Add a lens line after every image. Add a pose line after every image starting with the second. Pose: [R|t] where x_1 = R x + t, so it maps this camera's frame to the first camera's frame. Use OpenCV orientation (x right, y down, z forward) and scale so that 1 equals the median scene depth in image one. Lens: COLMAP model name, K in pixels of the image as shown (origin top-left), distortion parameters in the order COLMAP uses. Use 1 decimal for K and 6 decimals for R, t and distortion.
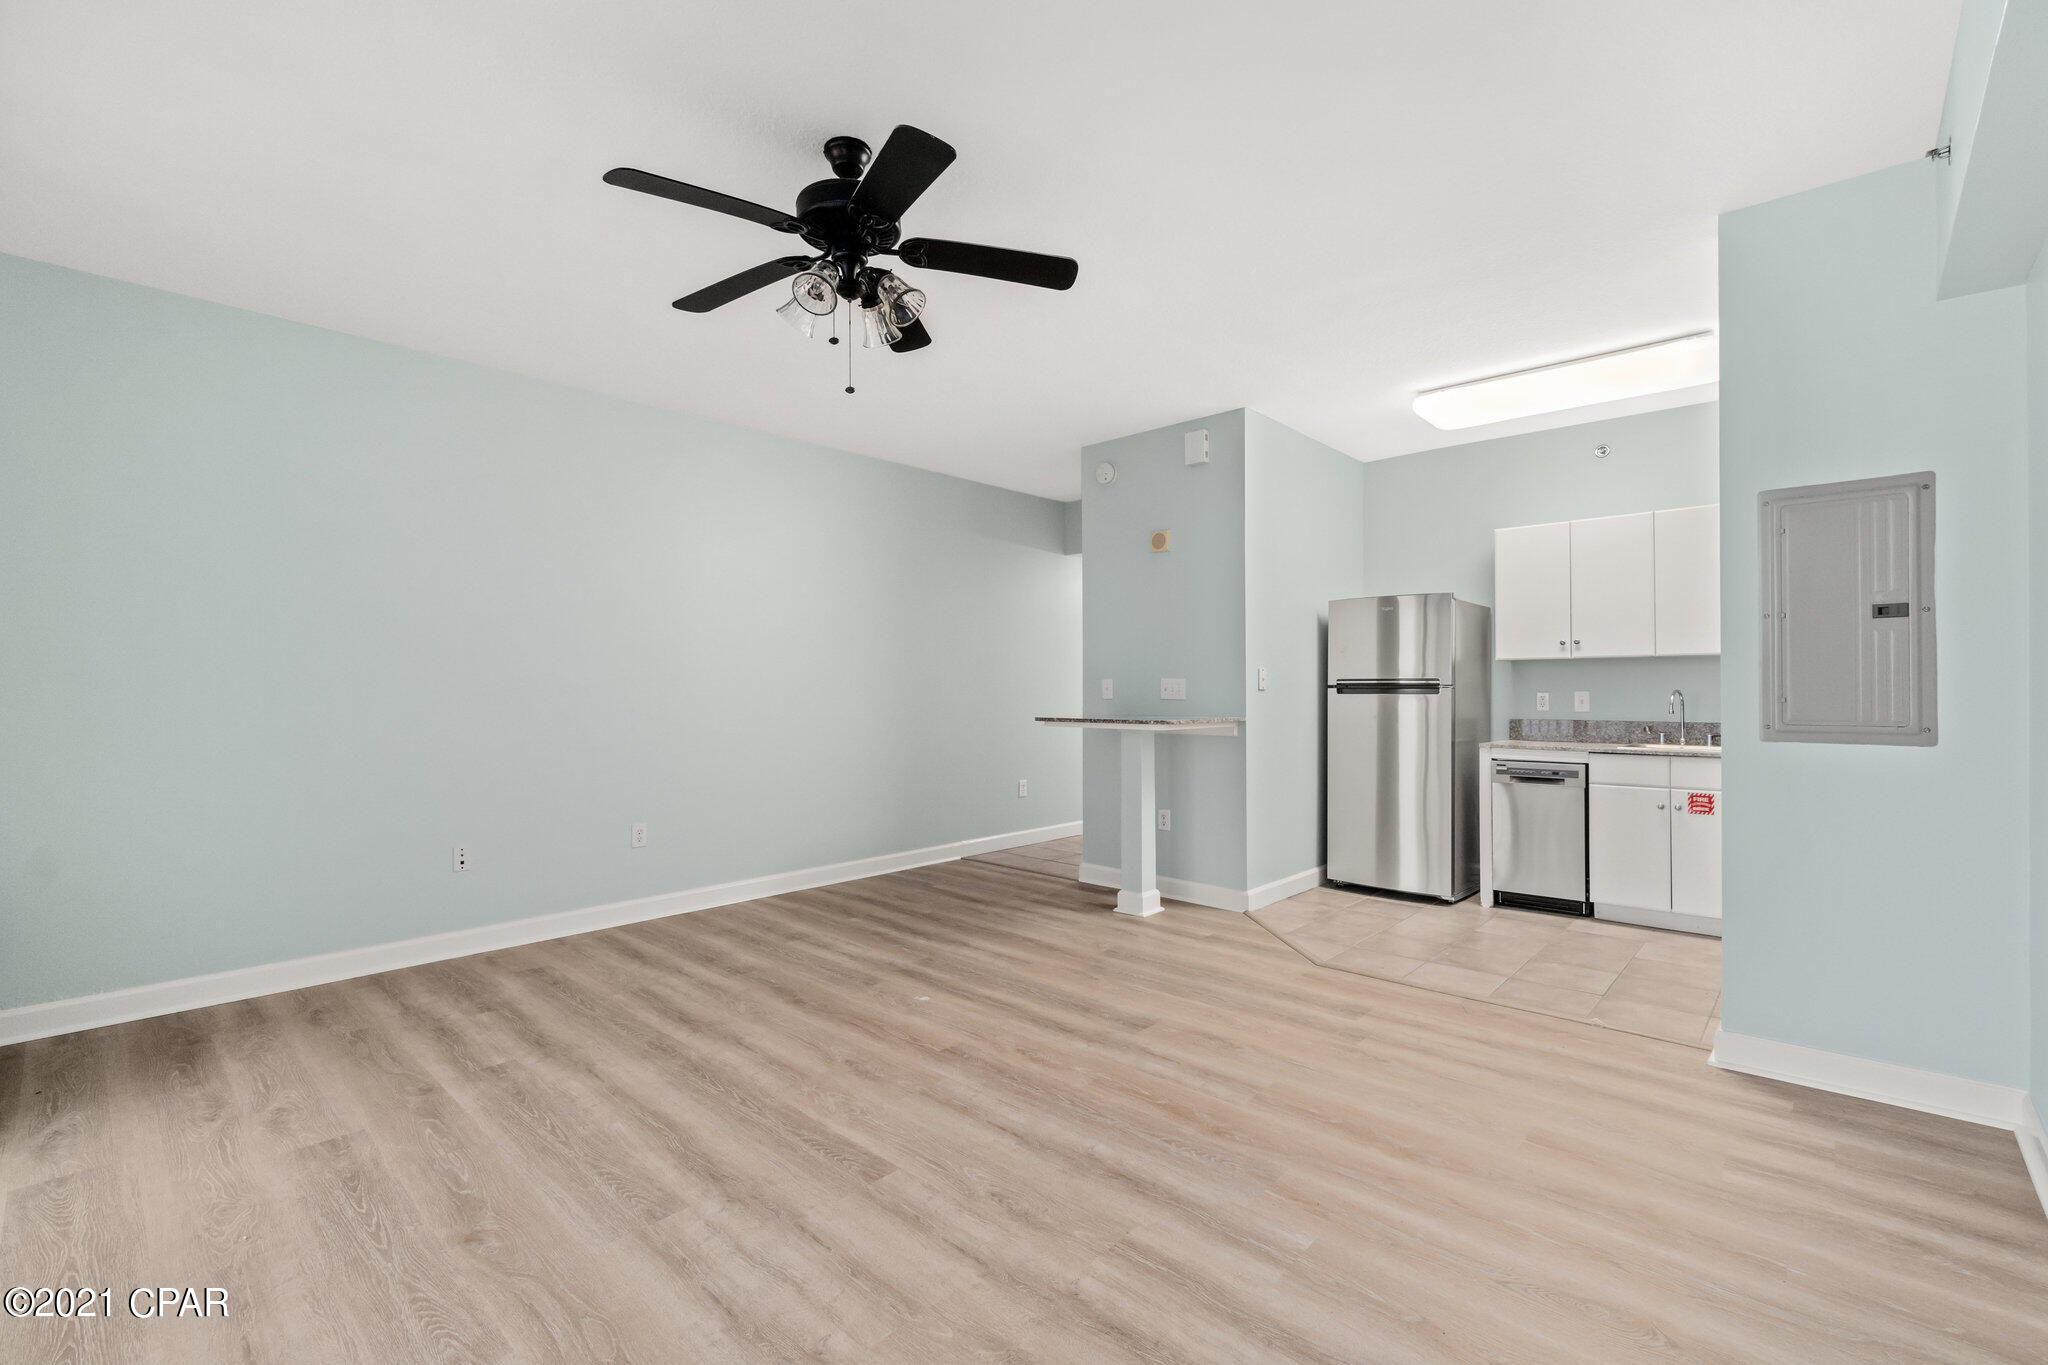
lens RADIAL K [[879.1, 0, 1026.8], [0, 879.1, 680.9], [0, 0, 1]] dist [-0.001485, 0.000246]
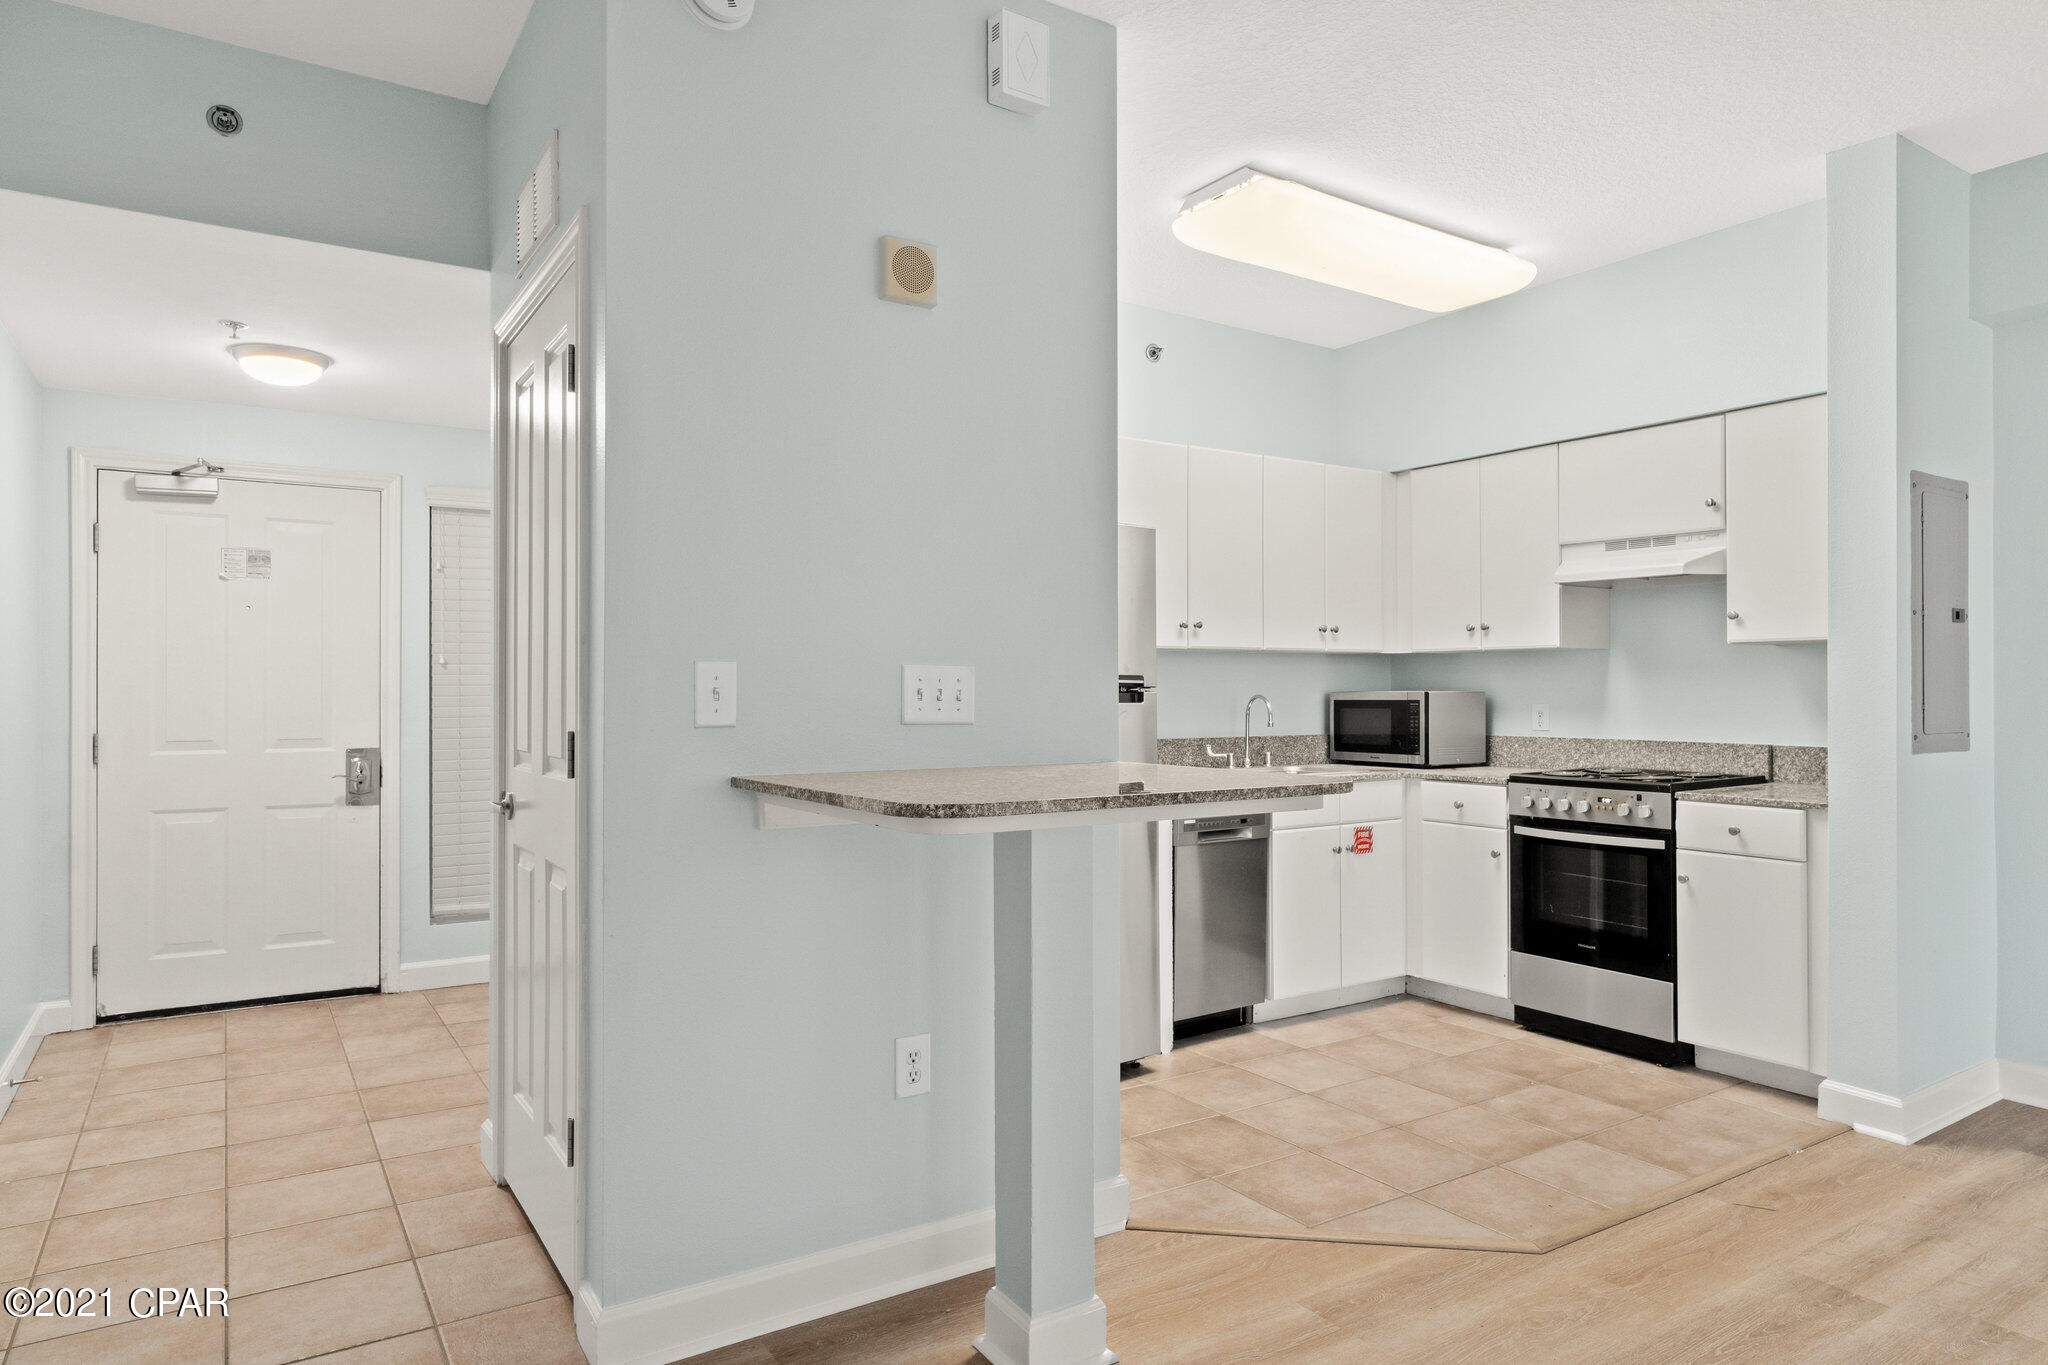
lens RADIAL K [[1234.2, 0, 1024.0], [0, 1234.2, 682.5], [0, 0, 1]] dist [0.000719, 0.000237]
pose [[0.246177, 0.008754, 0.969185, -0.482092], [-0.009858, 0.999930, -0.006528, 0.011152], [-0.969175, -0.007947, 0.246246, 1.288985]]
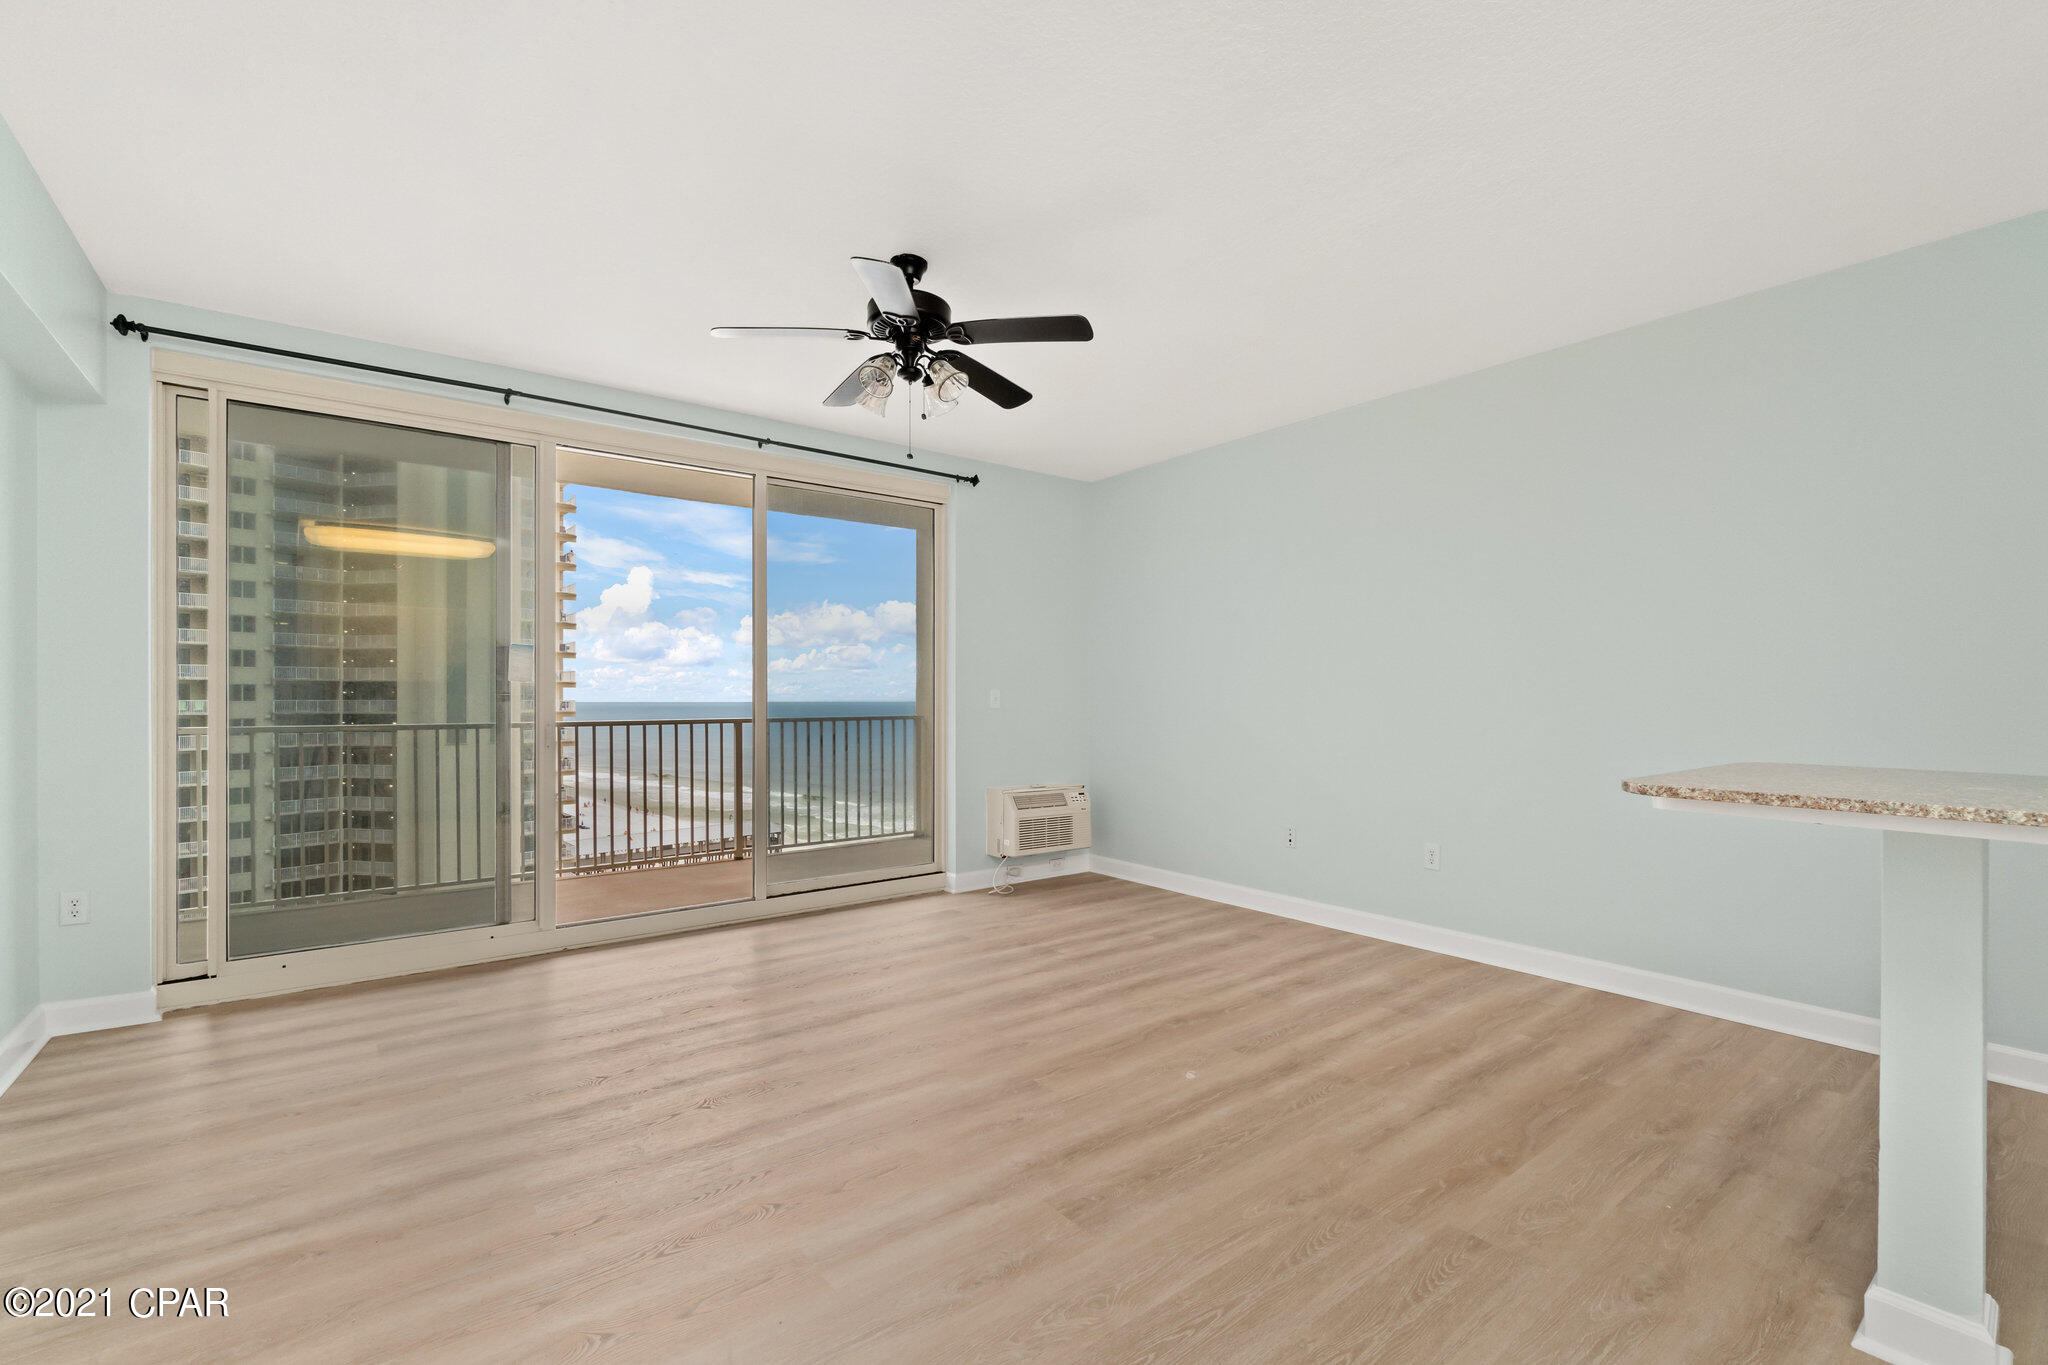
lens RADIAL K [[886.9, 0, 1033.0], [0, 886.9, 701.8], [0, 0, 1]] dist [-0.000997, -0.000200]
pose [[-0.159401, 0.007163, -0.987188, 0.757646], [0.010388, 0.999930, 0.005578, 0.006608], [0.987159, -0.009366, -0.159464, 1.039183]]
